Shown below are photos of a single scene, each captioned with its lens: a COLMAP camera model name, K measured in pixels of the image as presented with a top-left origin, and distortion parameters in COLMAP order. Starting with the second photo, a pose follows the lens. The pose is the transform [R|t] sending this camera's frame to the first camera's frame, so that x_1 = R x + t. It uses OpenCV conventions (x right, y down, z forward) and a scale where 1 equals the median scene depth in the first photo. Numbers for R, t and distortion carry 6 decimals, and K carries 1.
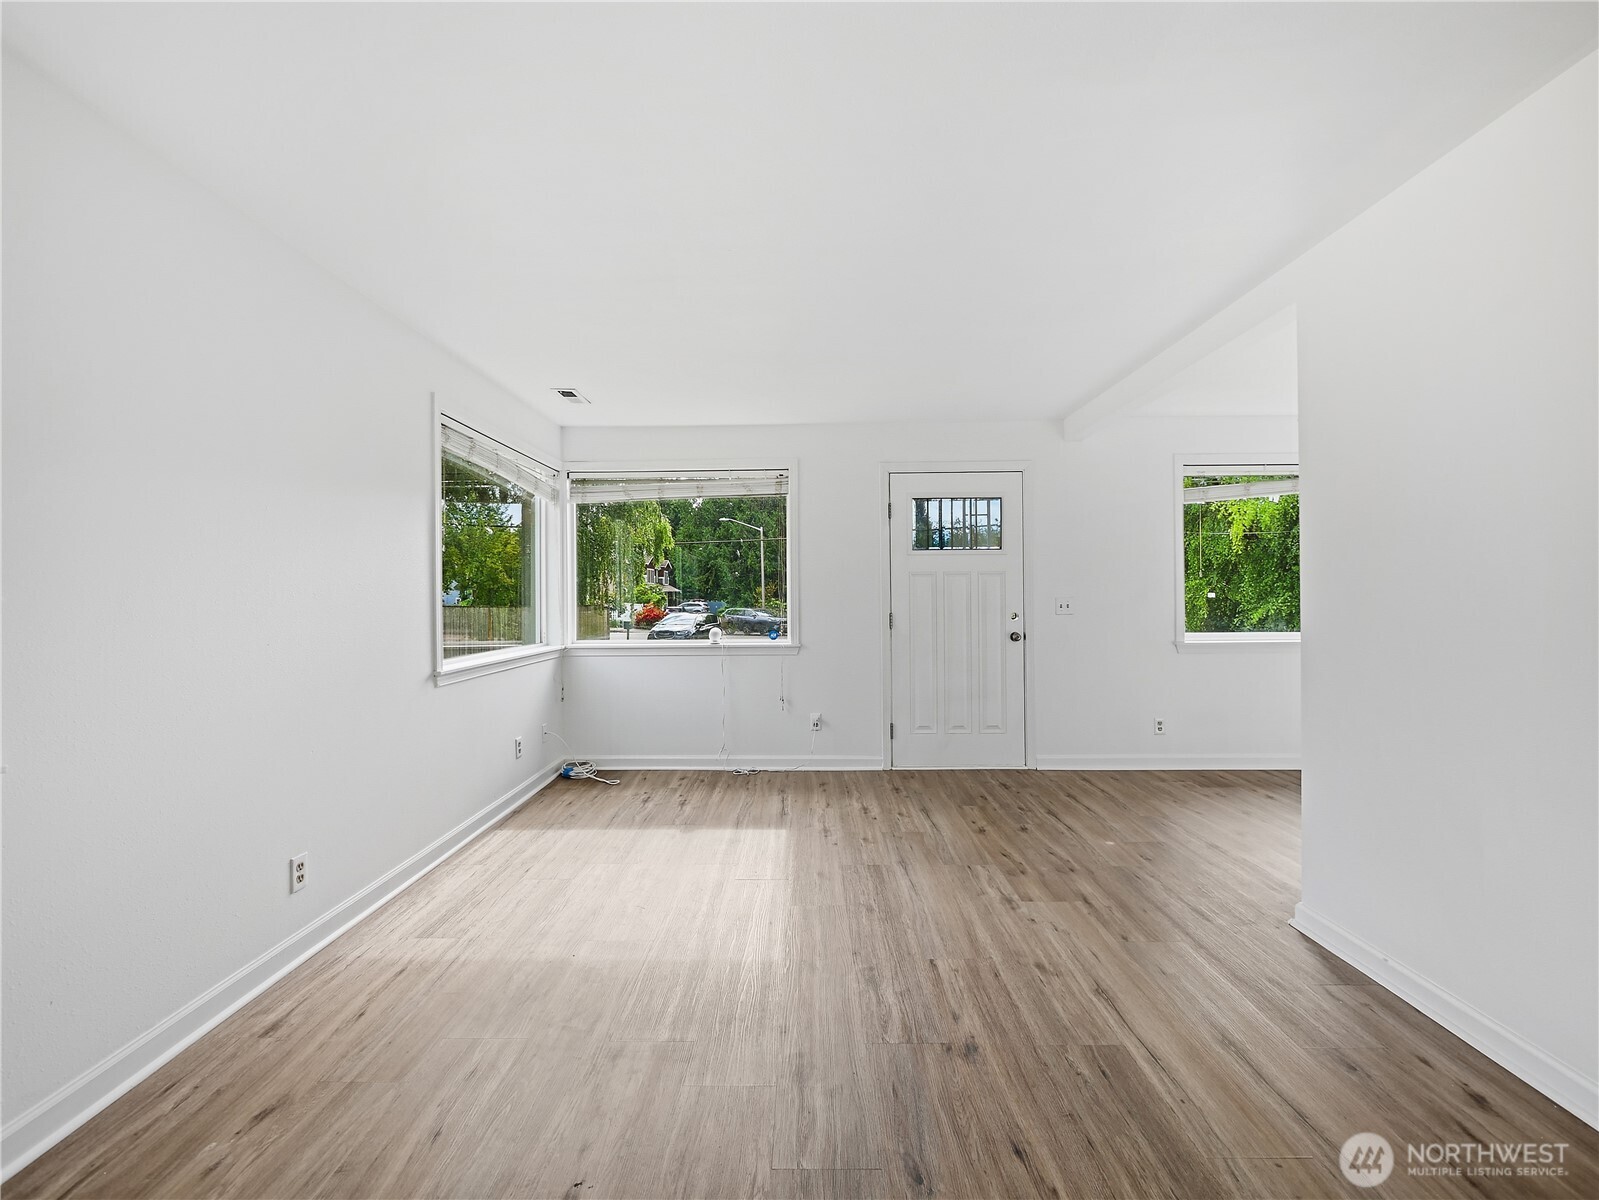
lens RADIAL K [[693.3, 0, 791.0], [0, 693.3, 580.8], [0, 0, 1]] dist [-0.007147, 0.000598]
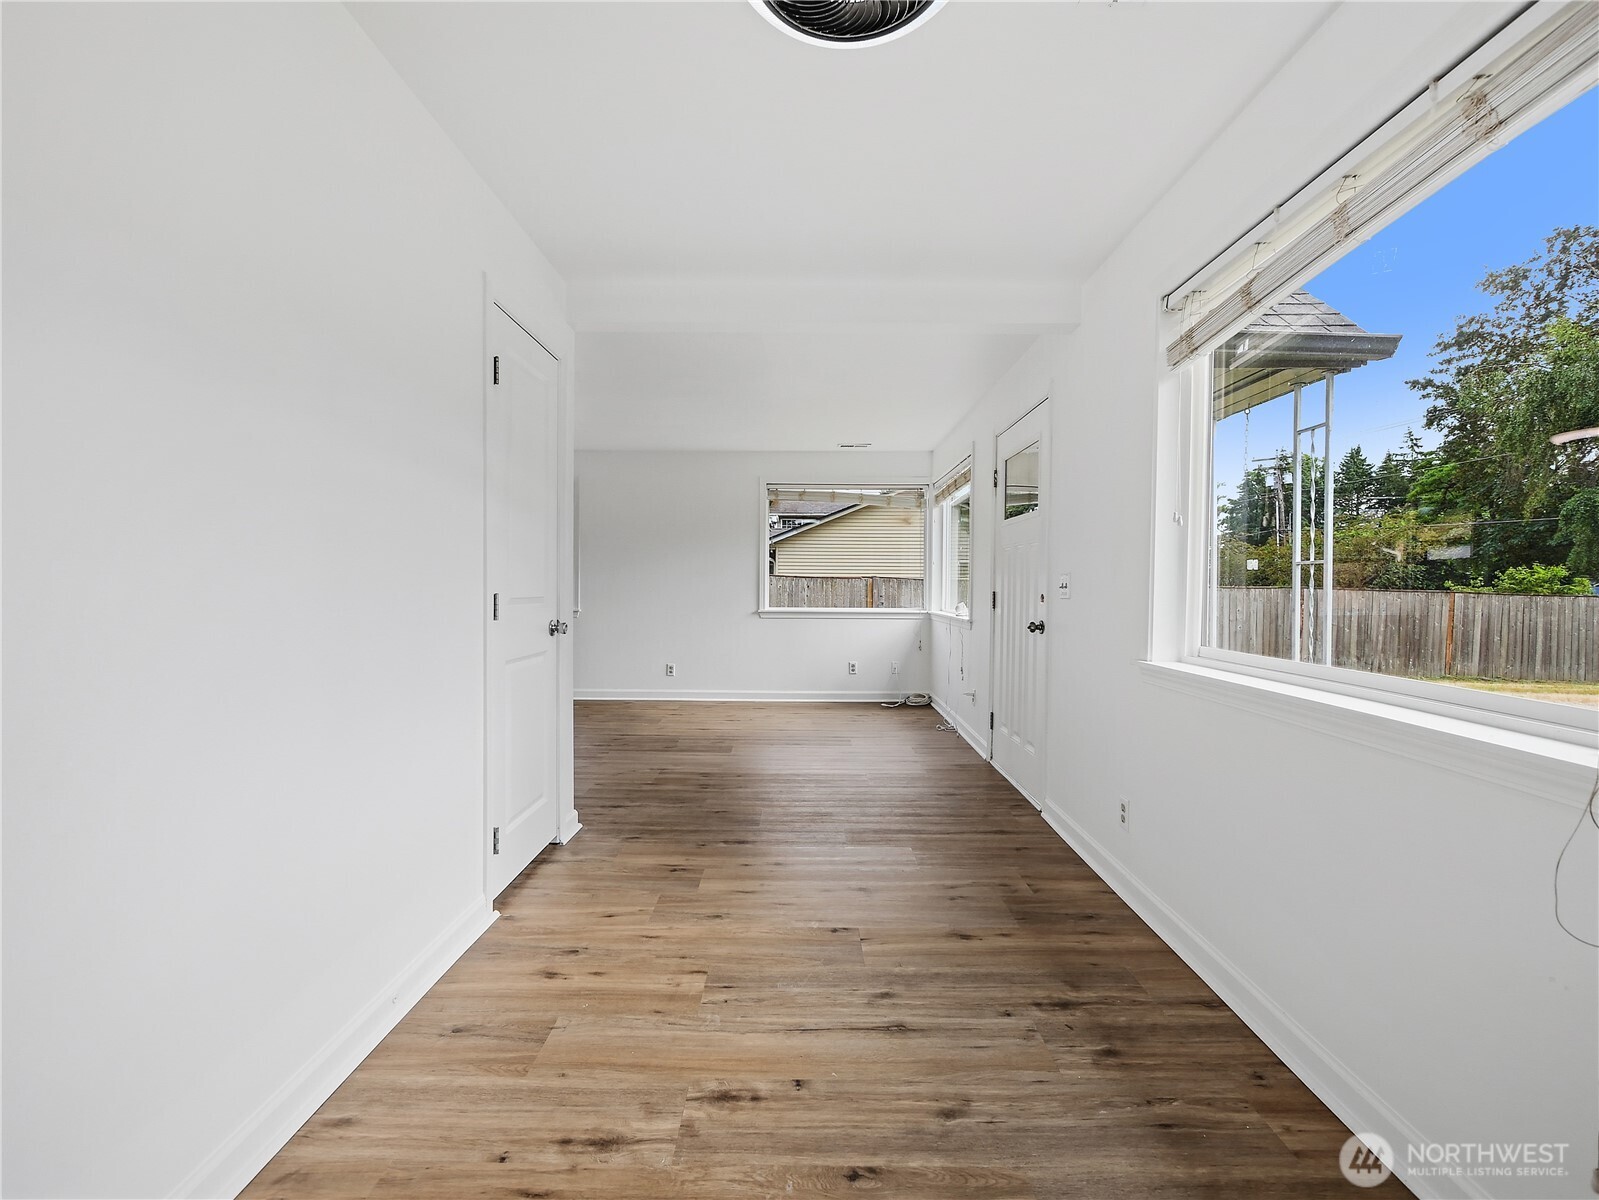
lens RADIAL K [[693.3, 0, 806.2], [0, 693.3, 596.3], [0, 0, 1]] dist [-0.007147, 0.000598]
pose [[0.040683, 0.024117, -0.998881, 1.422626], [0.016092, 0.999563, 0.024789, 0.034940], [0.999043, -0.017082, 0.040277, 0.972416]]
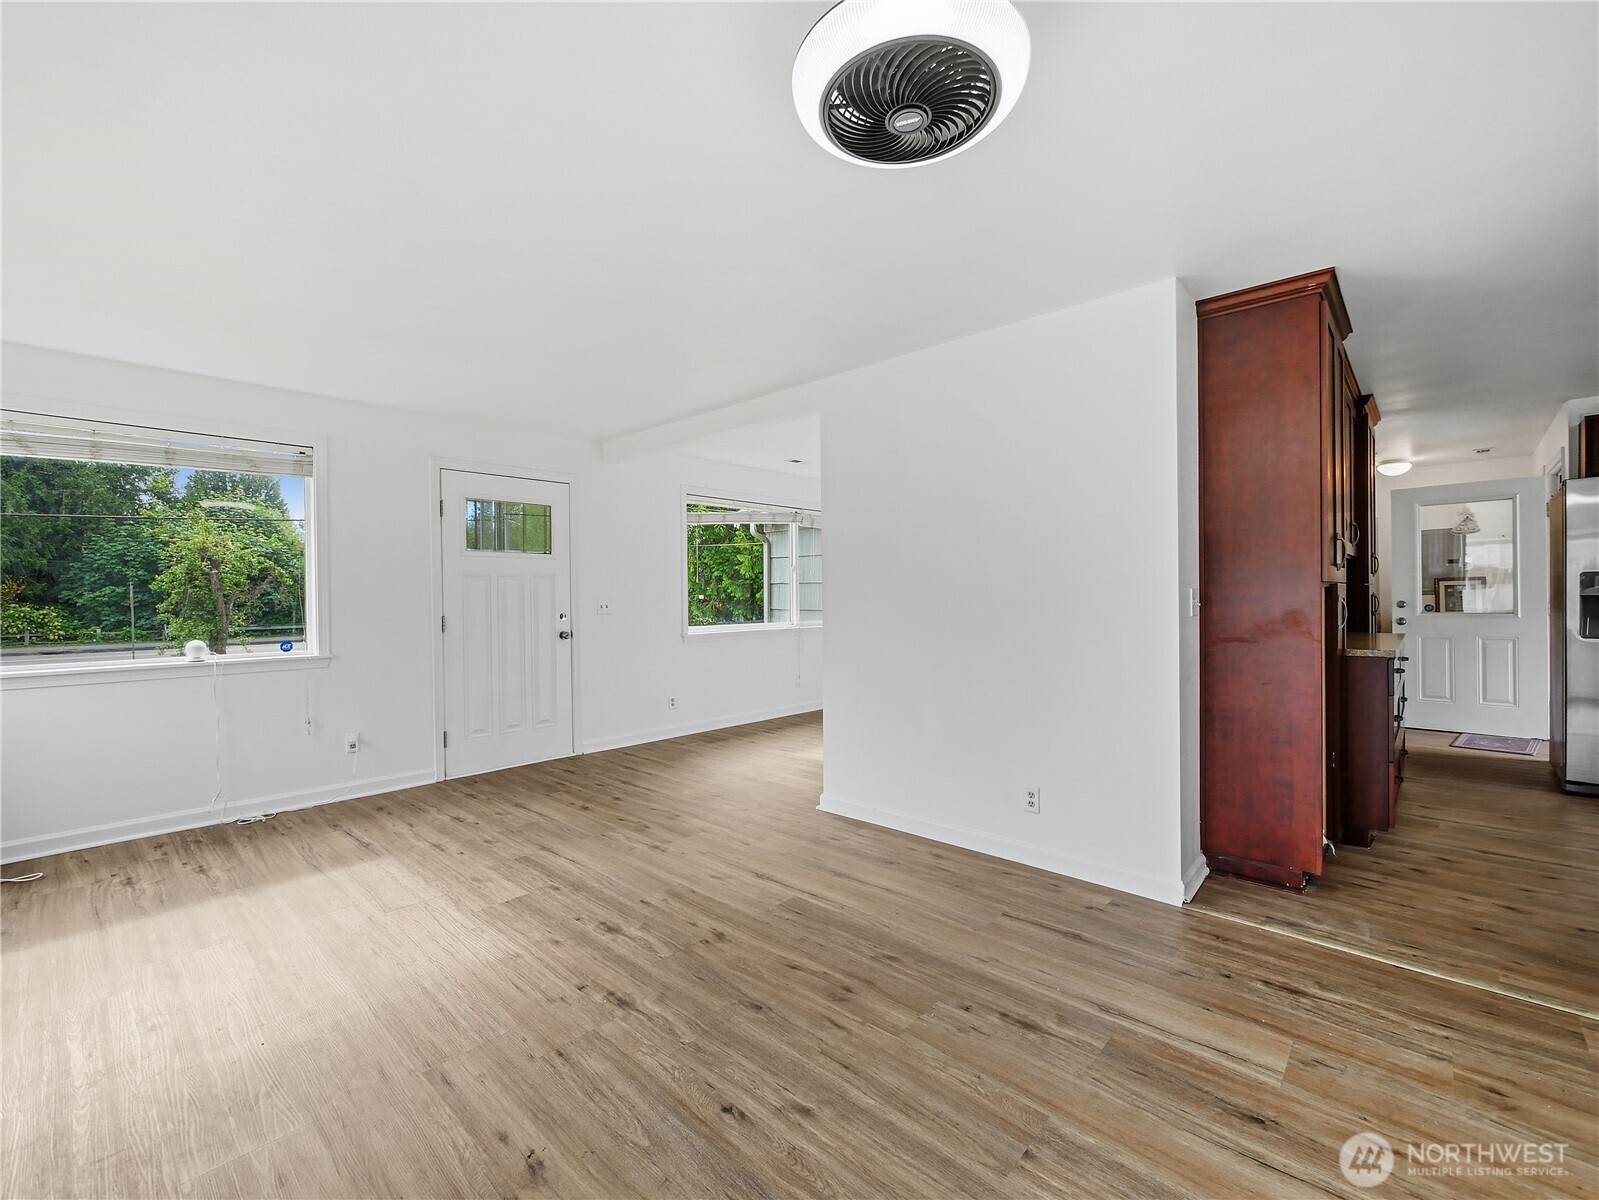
lens RADIAL K [[693.3, 0, 805.3], [0, 693.3, 592.8], [0, 0, 1]] dist [-0.007147, 0.000598]
pose [[0.657574, 0.003712, 0.753381, -0.334717], [-0.013814, 0.999879, 0.007131, 0.000424], [-0.753264, -0.015096, 0.657545, 0.001225]]
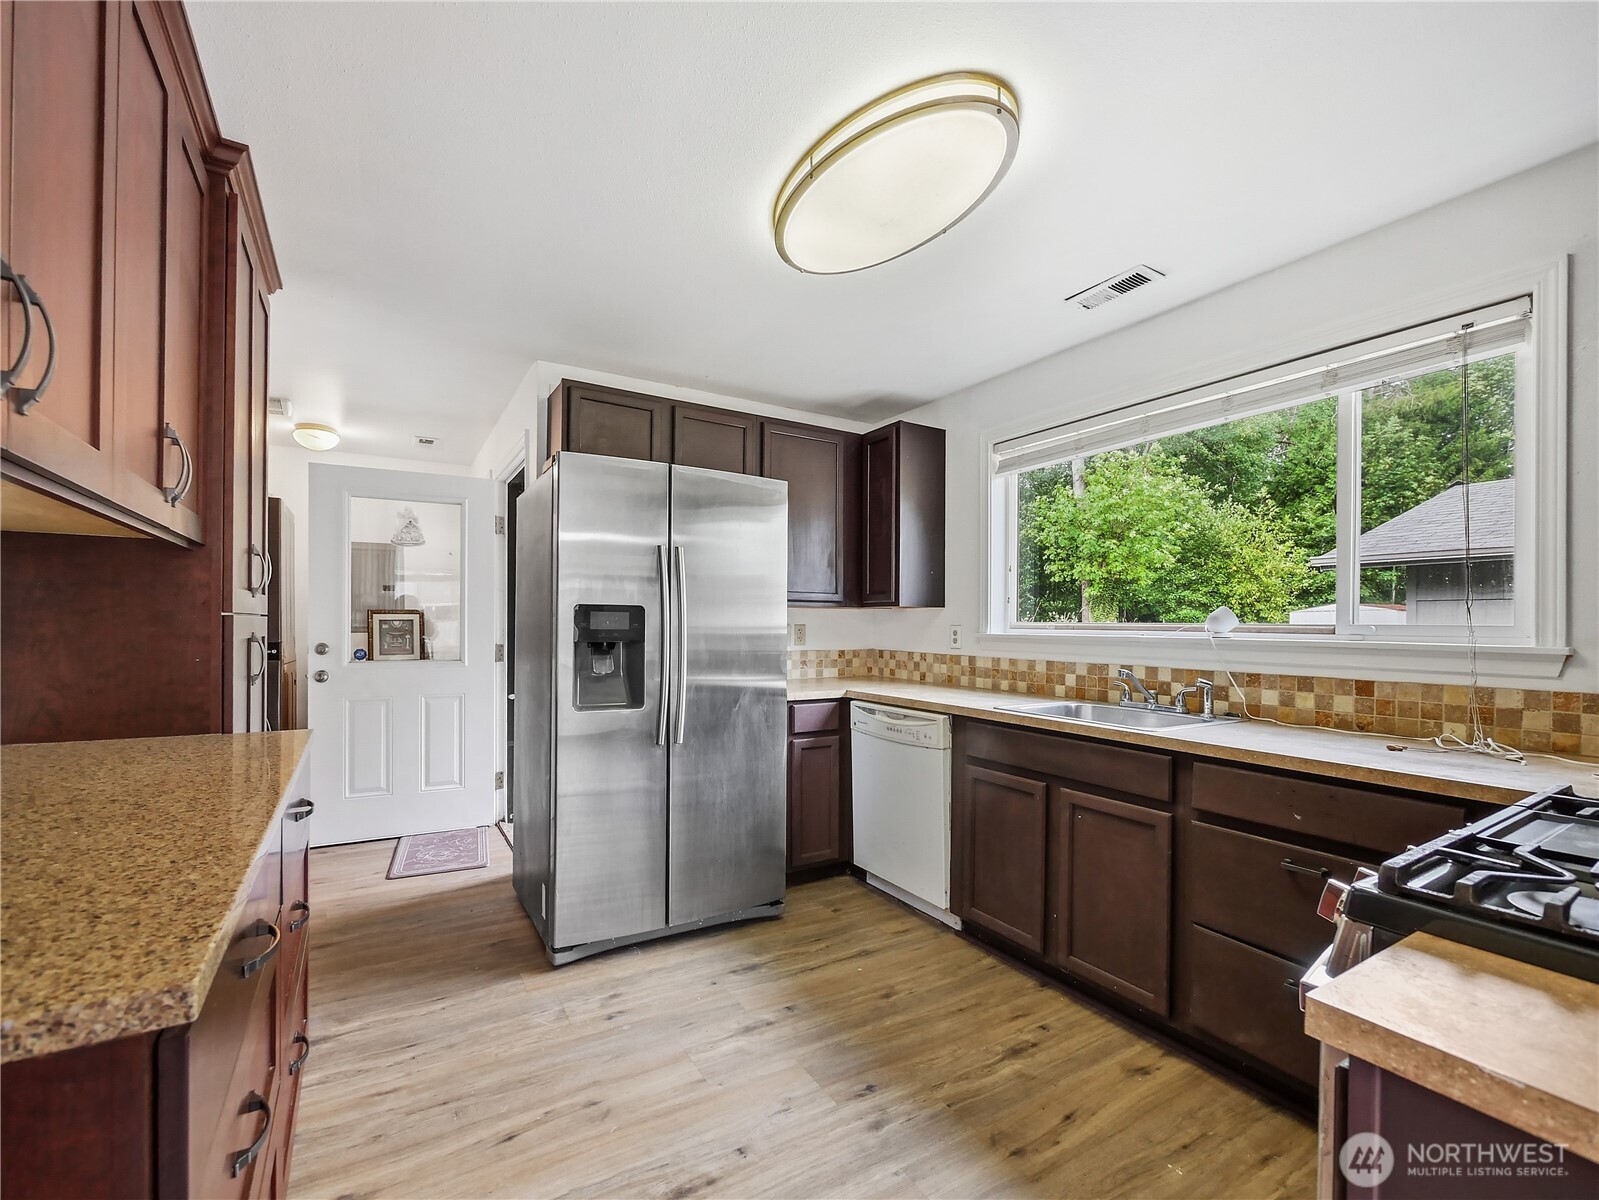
lens RADIAL K [[695.4, 0, 770.5], [0, 695.4, 627.2], [0, 0, 1]] dist [-0.000728, -0.000064]
pose [[-0.523449, 0.003110, 0.852051, 0.620047], [-0.023244, 0.999569, -0.017928, -0.009904], [-0.851740, -0.029190, -0.523151, -0.015392]]
